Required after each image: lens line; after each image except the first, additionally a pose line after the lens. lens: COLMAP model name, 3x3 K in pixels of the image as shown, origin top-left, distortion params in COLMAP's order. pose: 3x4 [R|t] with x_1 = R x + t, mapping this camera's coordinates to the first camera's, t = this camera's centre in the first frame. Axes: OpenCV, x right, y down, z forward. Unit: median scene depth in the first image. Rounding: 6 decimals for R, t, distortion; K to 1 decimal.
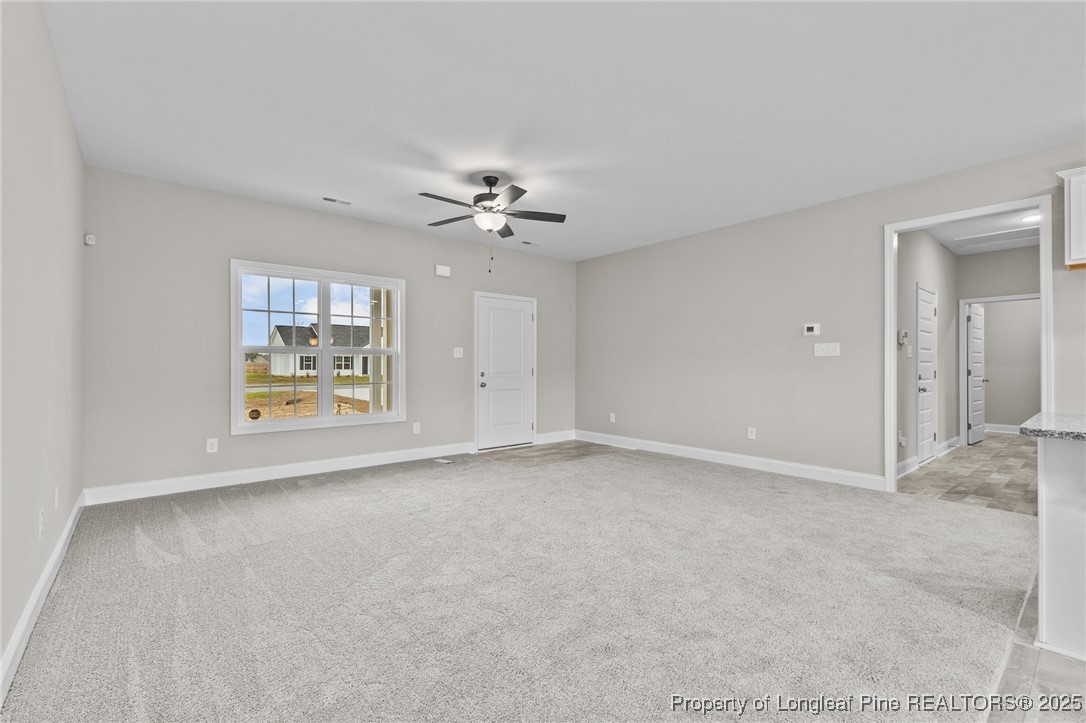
lens RADIAL K [[471.0, 0, 538.7], [0, 471.0, 363.2], [0, 0, 1]] dist [0.013389, -0.000678]
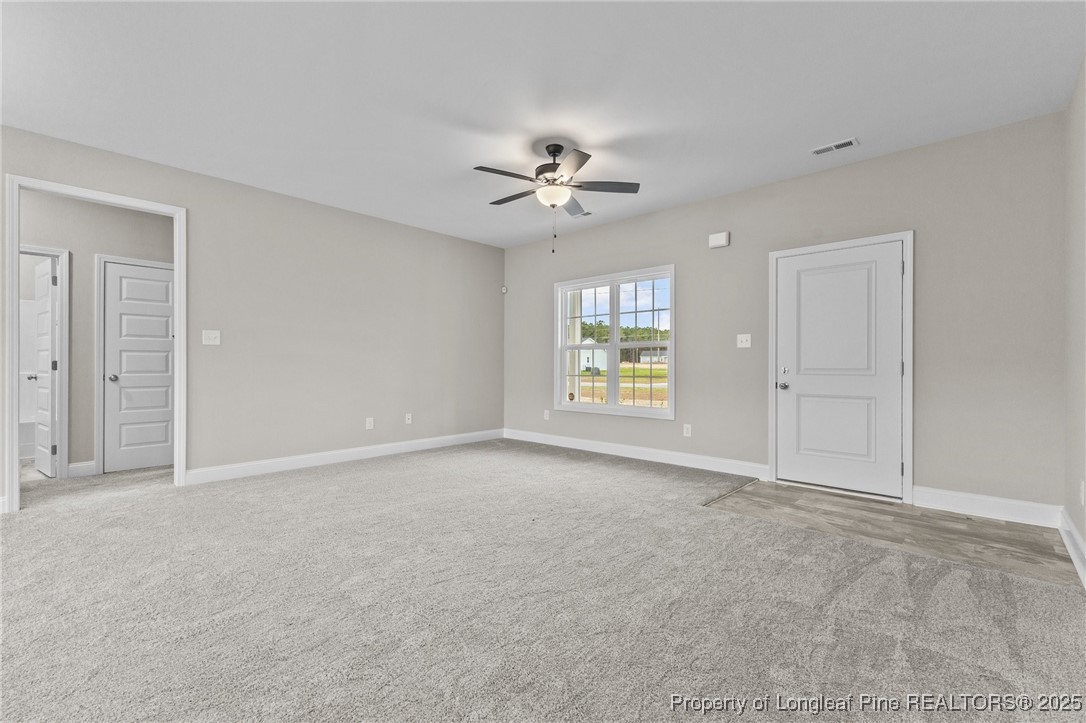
lens RADIAL K [[471.0, 0, 548.0], [0, 471.0, 366.8], [0, 0, 1]] dist [0.013389, -0.000678]
pose [[0.138729, 0.006509, -0.990309, 0.532262], [0.006475, 0.999951, 0.007479, 0.010988], [0.990309, -0.007450, 0.138680, 0.581912]]
